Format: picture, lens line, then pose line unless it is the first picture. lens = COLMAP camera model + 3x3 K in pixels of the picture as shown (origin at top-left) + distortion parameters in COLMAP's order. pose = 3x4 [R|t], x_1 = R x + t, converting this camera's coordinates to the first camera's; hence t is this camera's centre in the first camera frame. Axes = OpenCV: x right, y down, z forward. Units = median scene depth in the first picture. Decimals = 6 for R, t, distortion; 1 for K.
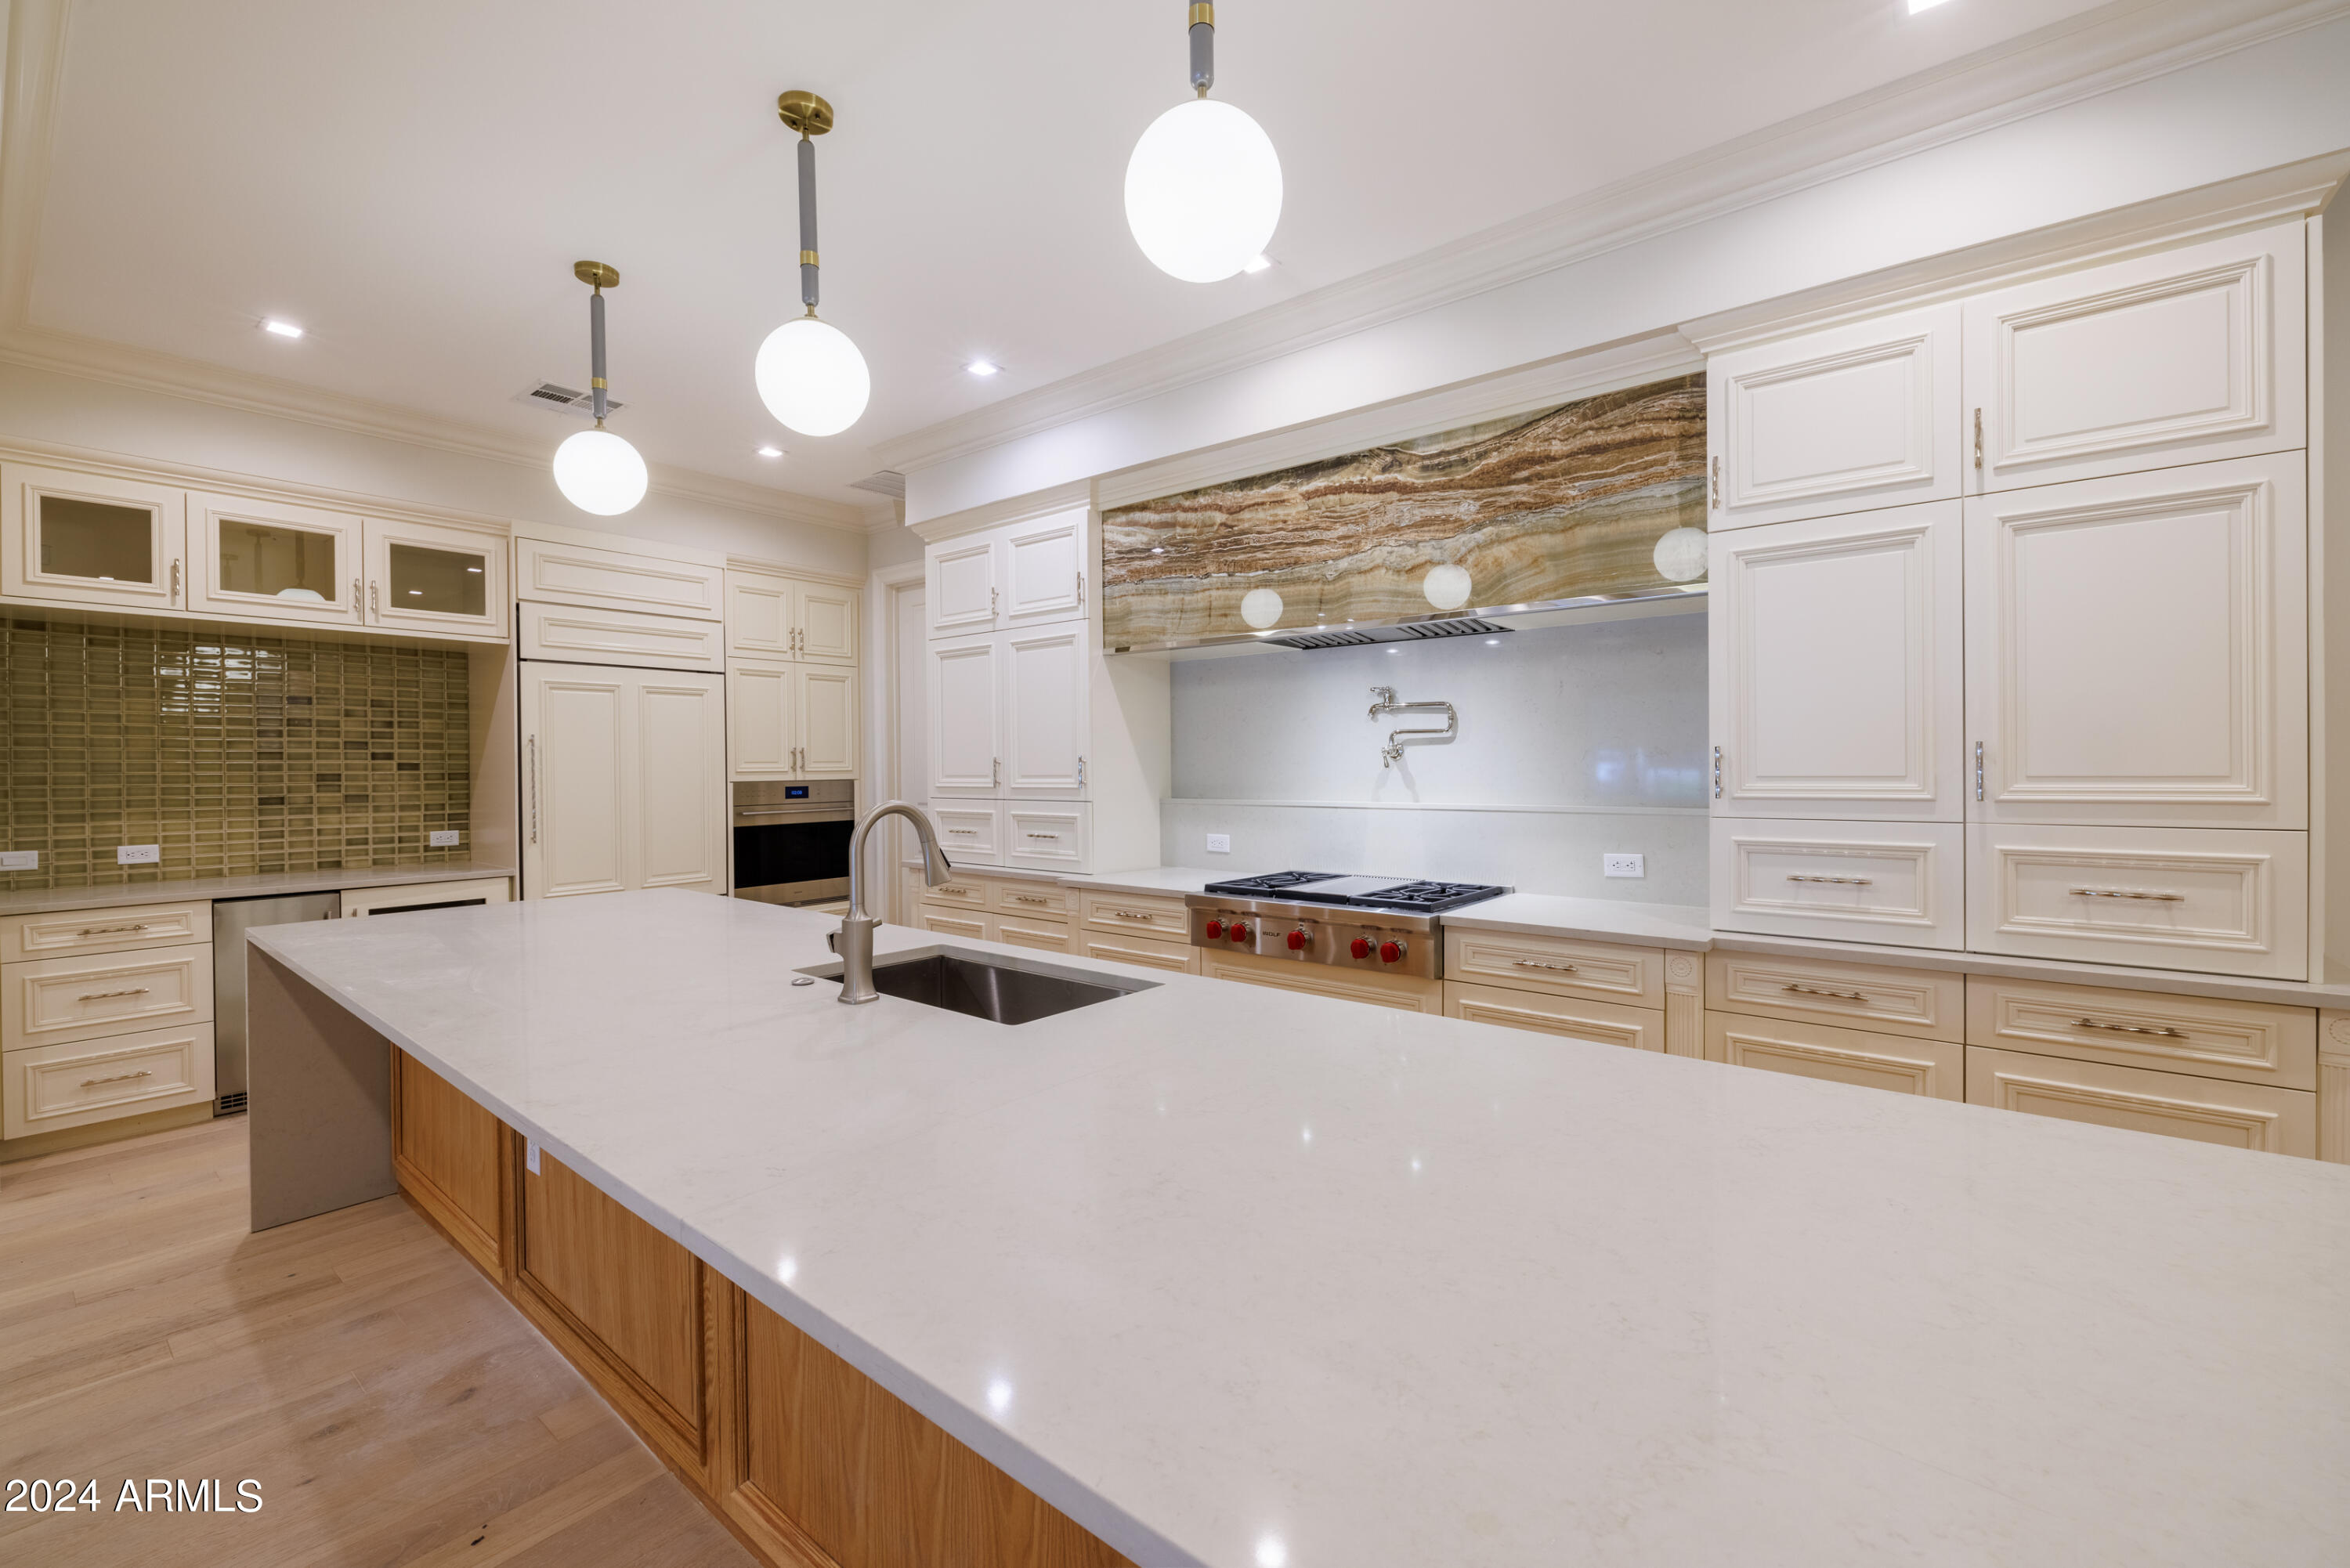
lens RADIAL K [[985.4, 0, 1170.8], [0, 985.4, 771.4], [0, 0, 1]] dist [-0.000171, -0.000209]
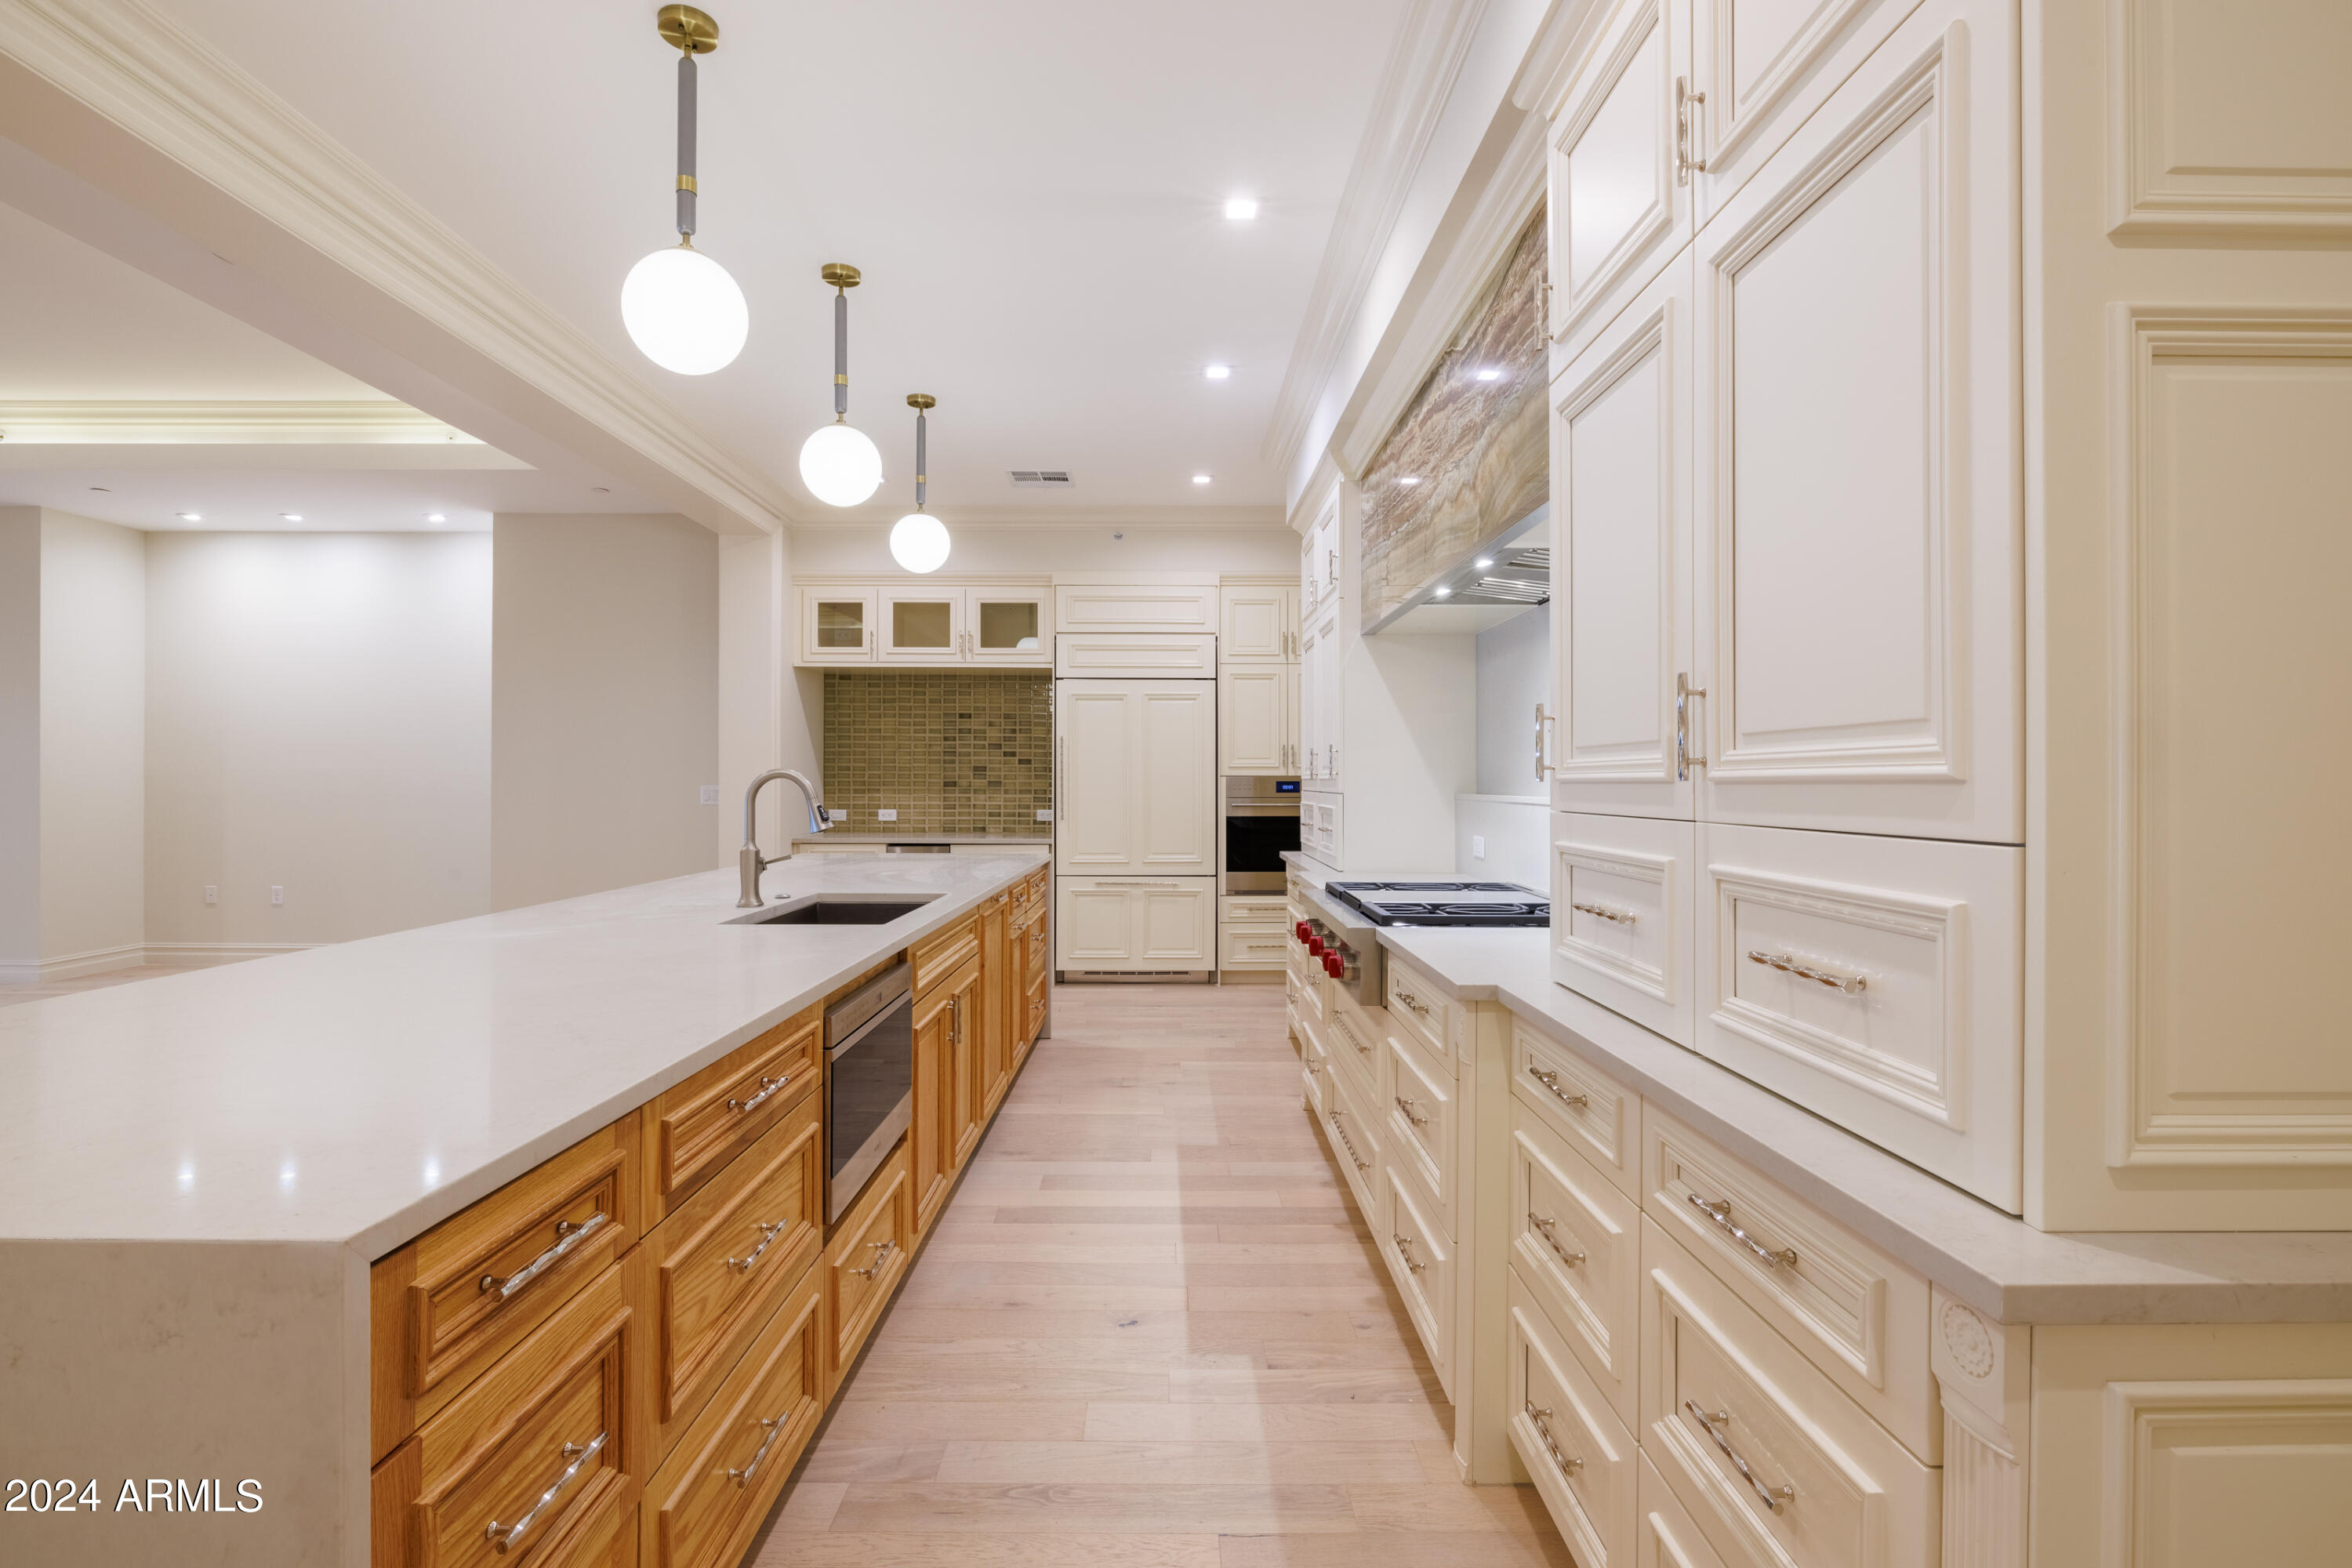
lens RADIAL K [[1097.7, 0, 1179.9], [0, 1097.7, 784.3], [0, 0, 1]] dist [-0.009779, 0.000061]
pose [[0.639145, 0.012075, -0.768992, 0.566591], [-0.011852, 0.999913, 0.005849, 0.015986], [0.768995, 0.005376, 0.639232, 0.197700]]
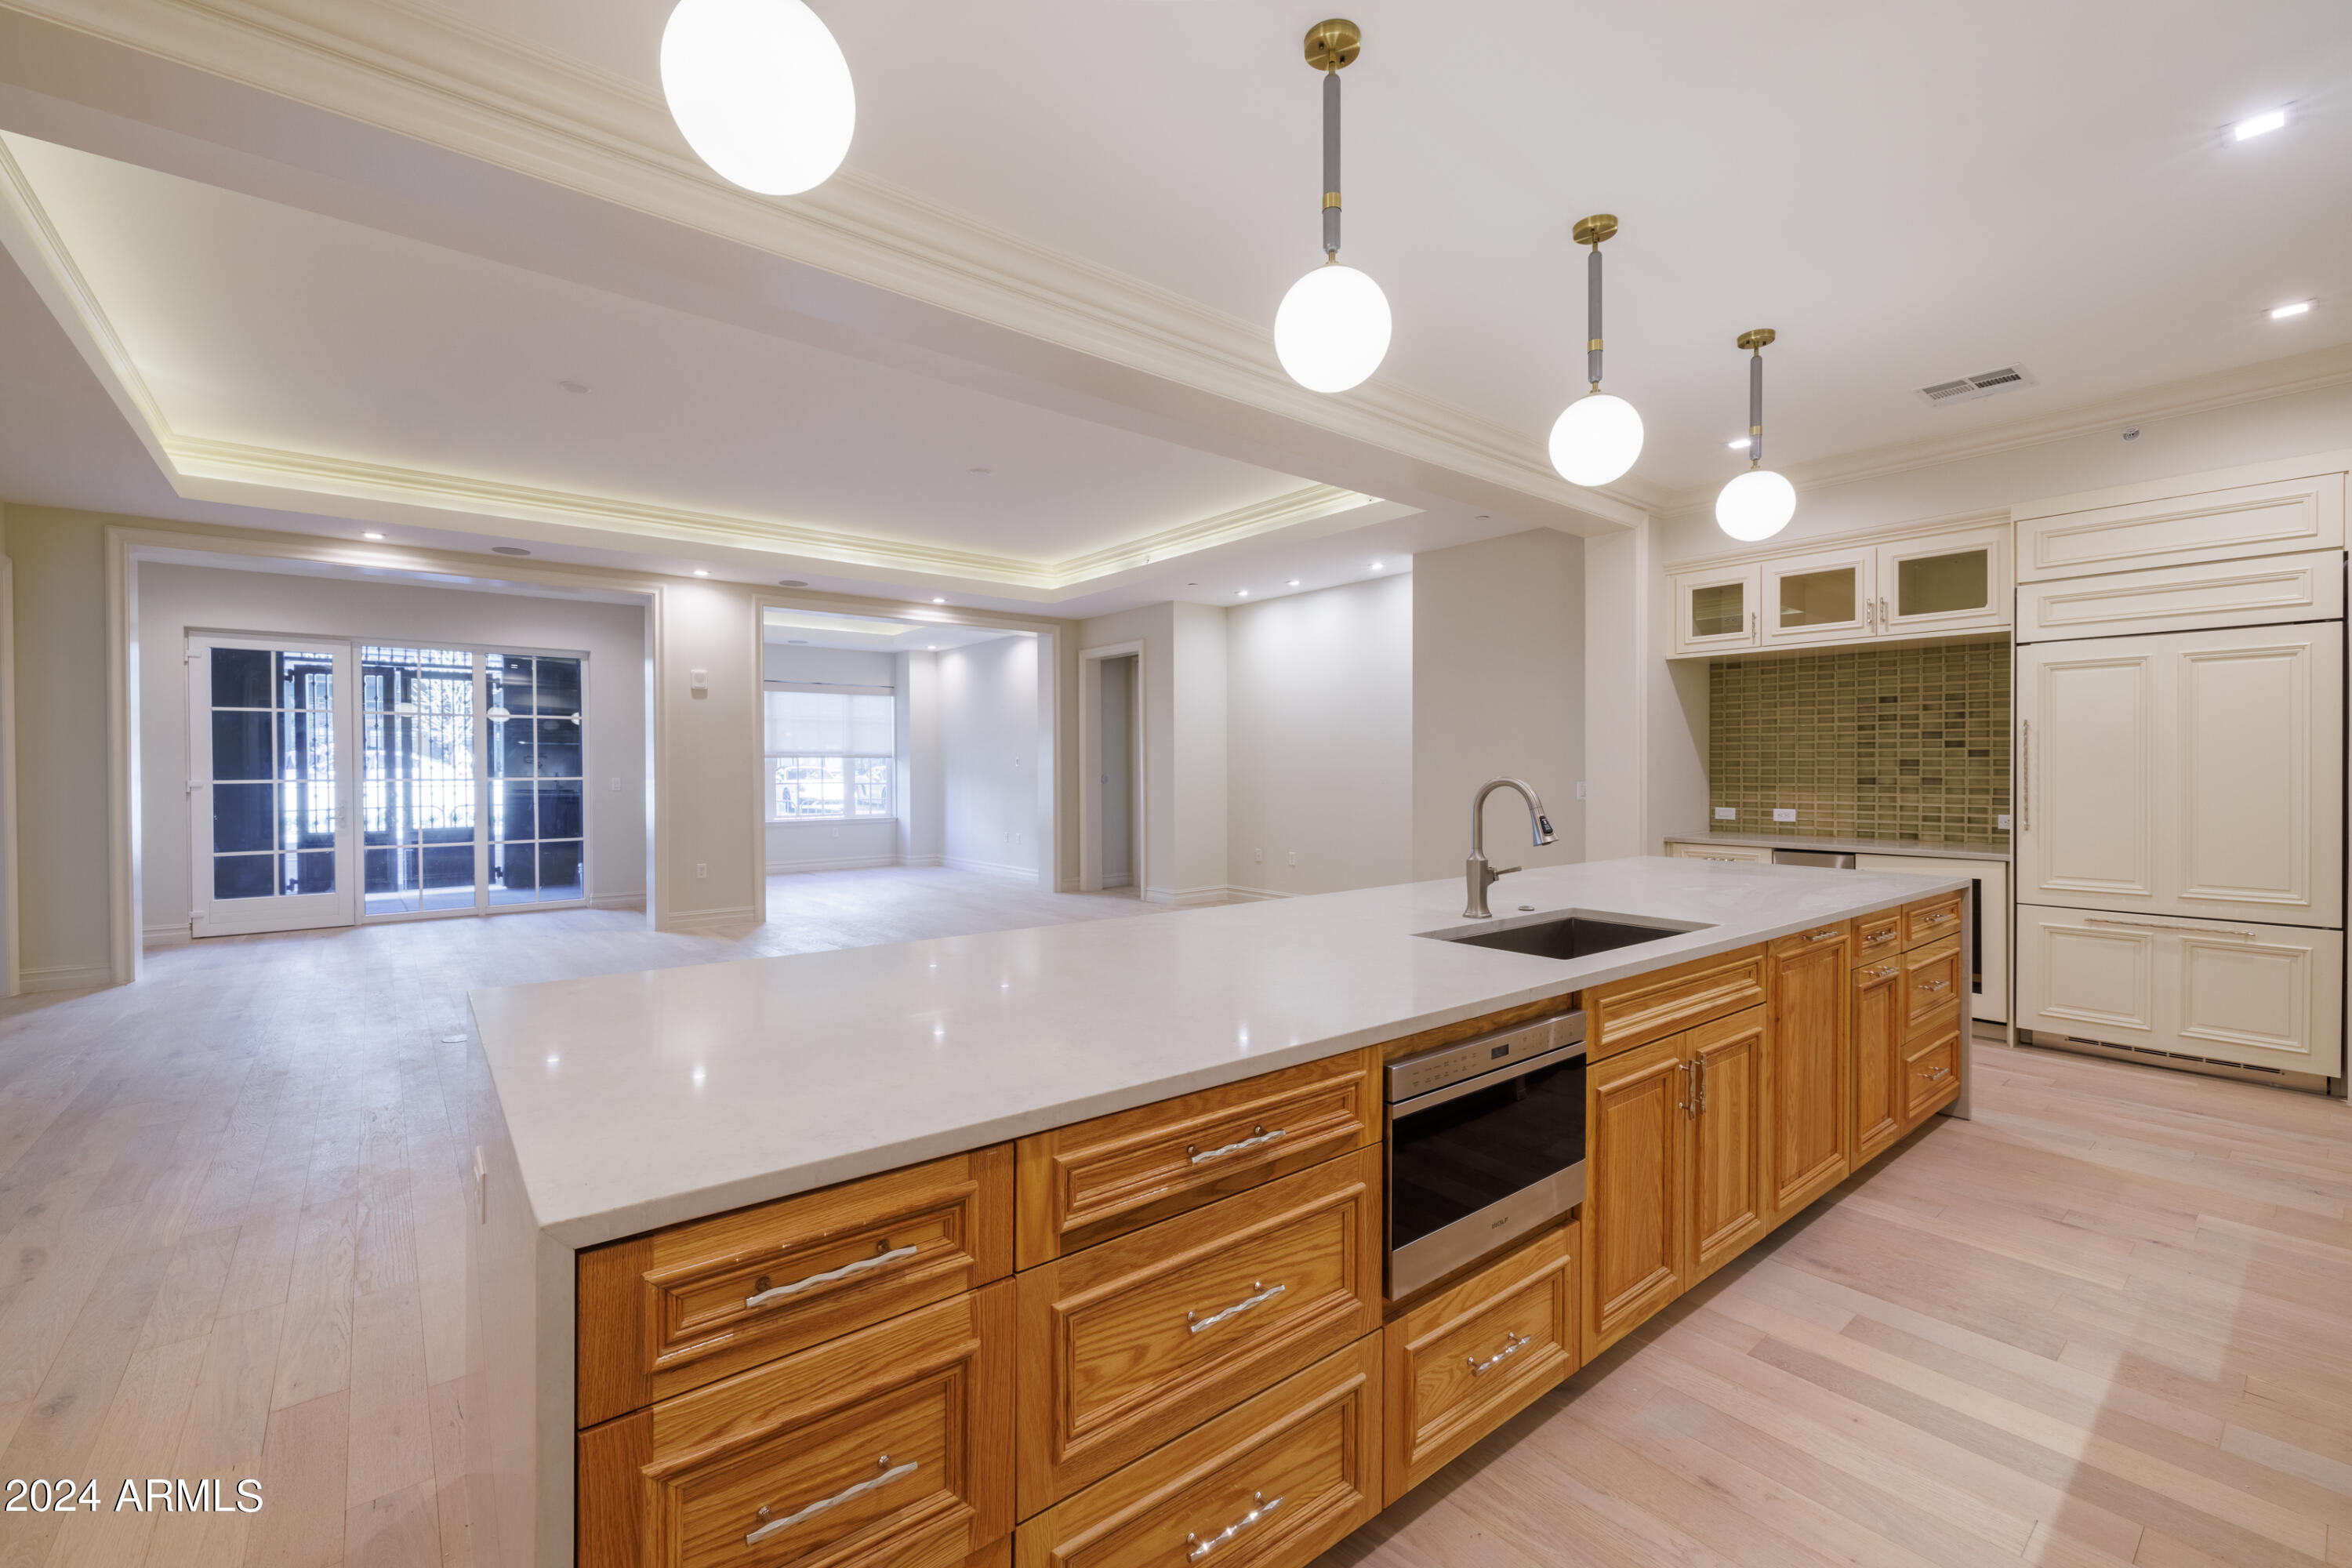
lens RADIAL K [[986.3, 0, 1167.8], [0, 986.3, 778.7], [0, 0, 1]] dist [-0.000171, -0.000209]
pose [[-0.211263, 0.018538, -0.977253, 0.495007], [-0.000885, 0.999816, 0.019157, 0.003310], [0.977429, 0.004912, -0.211208, 0.375799]]
